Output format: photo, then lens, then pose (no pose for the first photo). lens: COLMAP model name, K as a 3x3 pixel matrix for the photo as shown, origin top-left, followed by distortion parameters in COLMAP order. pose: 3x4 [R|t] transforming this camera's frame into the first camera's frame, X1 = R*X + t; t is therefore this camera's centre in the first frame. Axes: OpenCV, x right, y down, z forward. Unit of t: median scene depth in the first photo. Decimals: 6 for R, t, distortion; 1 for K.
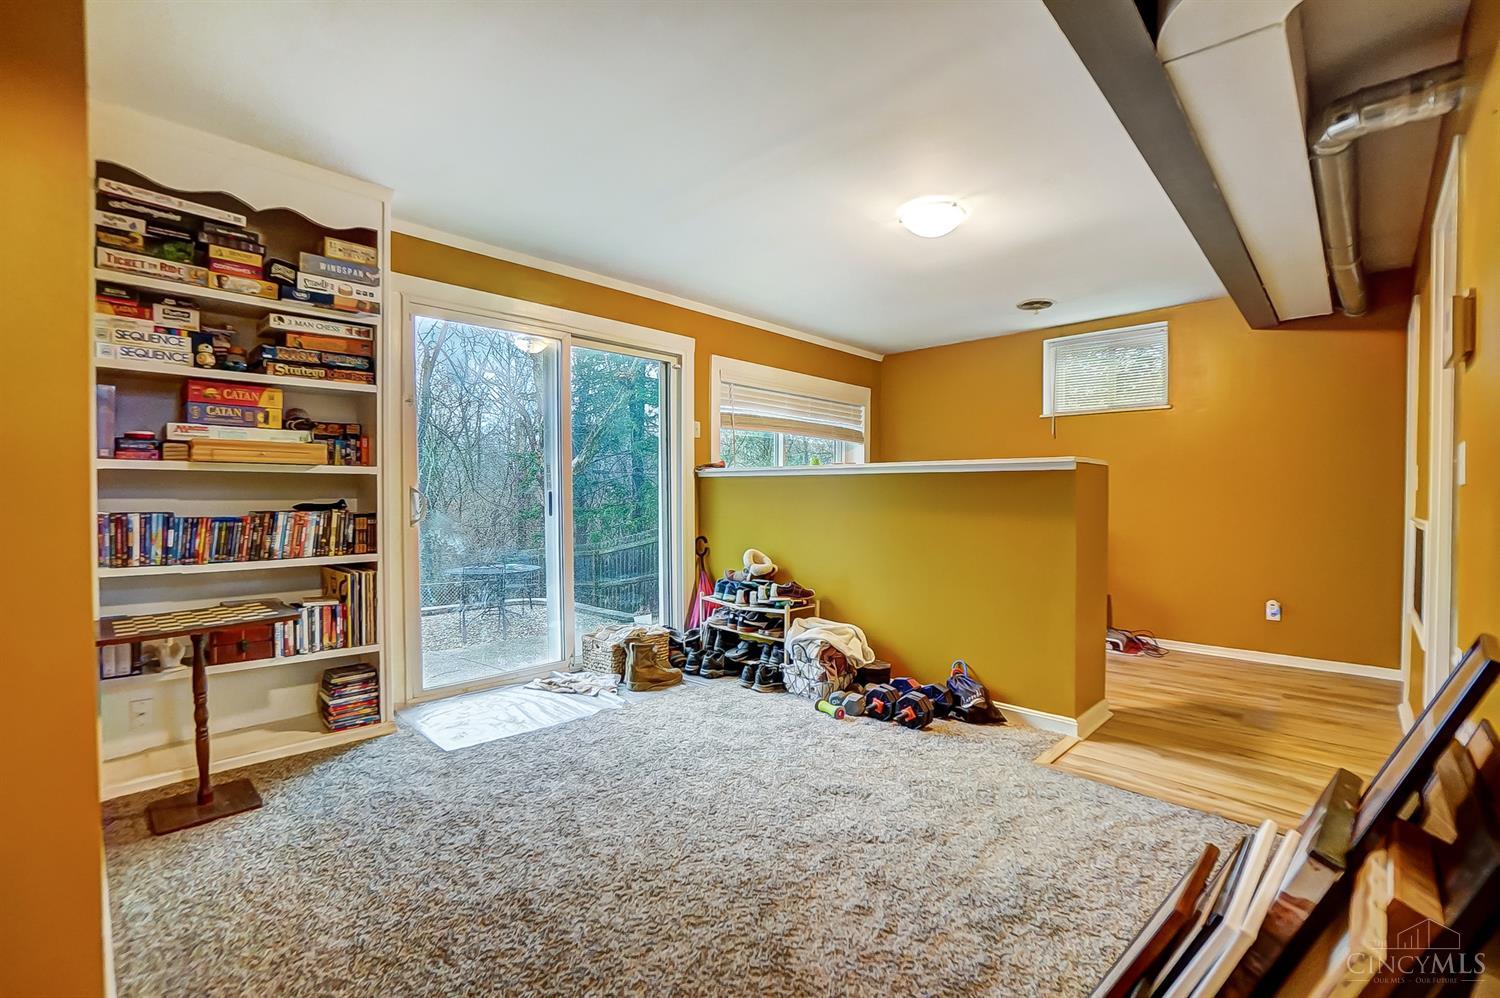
lens RADIAL K [[670.5, 0, 745.0], [0, 670.5, 509.6], [0, 0, 1]] dist [-0.065886, 0.026209]
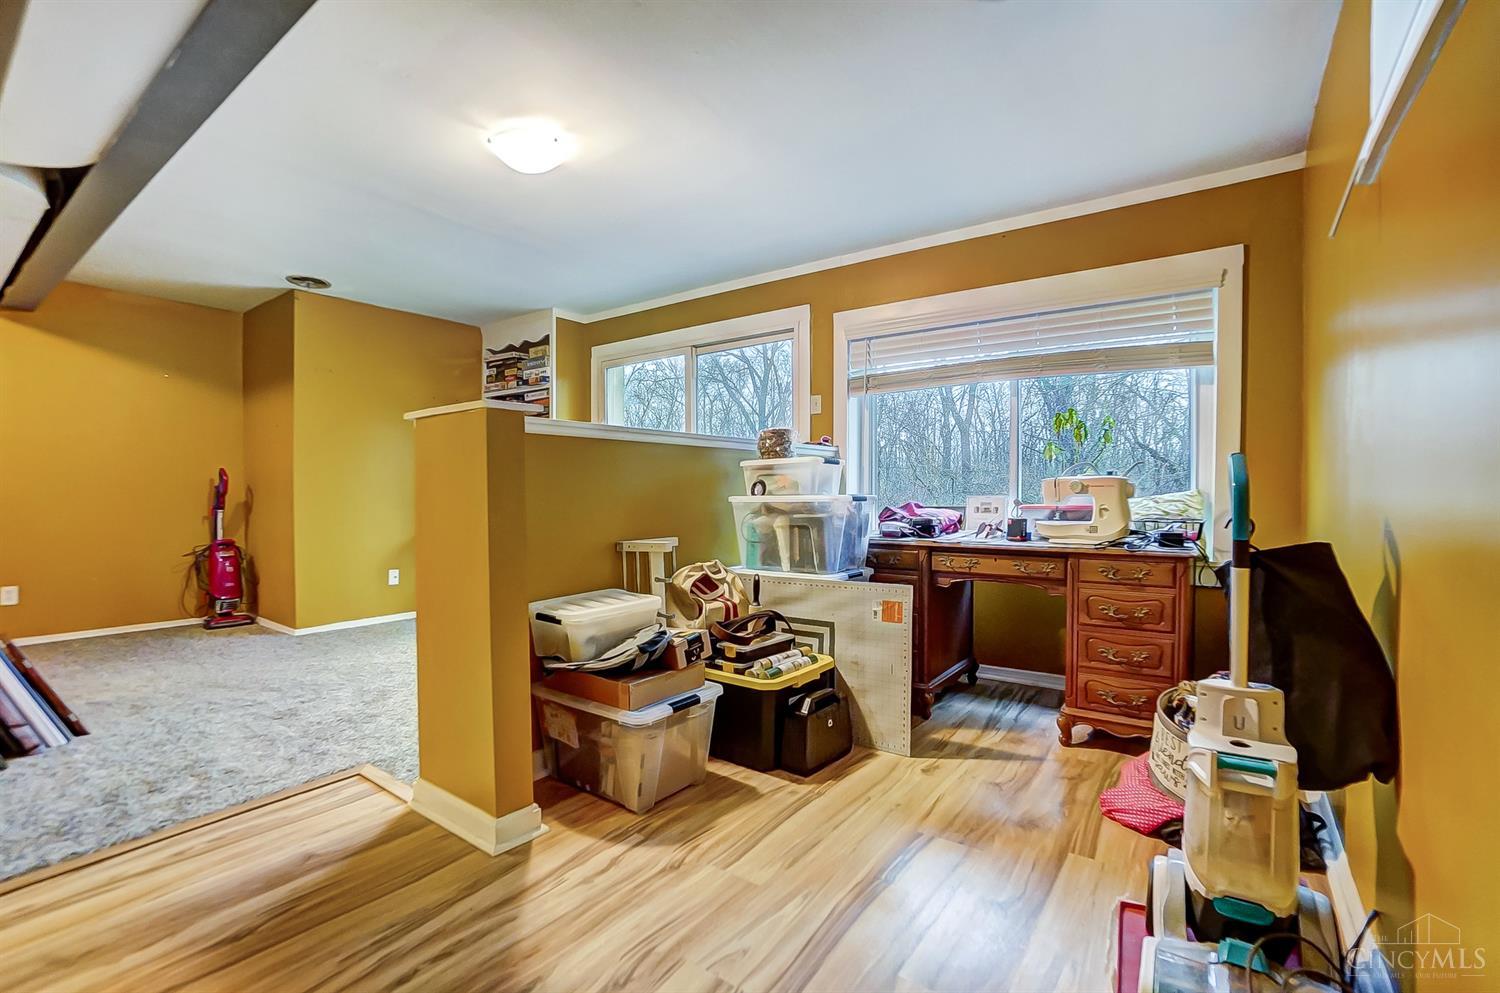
lens RADIAL K [[670.5, 0, 745.0], [0, 670.5, 507.1], [0, 0, 1]] dist [-0.065886, 0.026209]
pose [[0.123694, 0.016215, -0.992188, 1.312118], [-0.019894, 0.999706, 0.013858, 0.008170], [0.992121, 0.018024, 0.123980, 1.319971]]
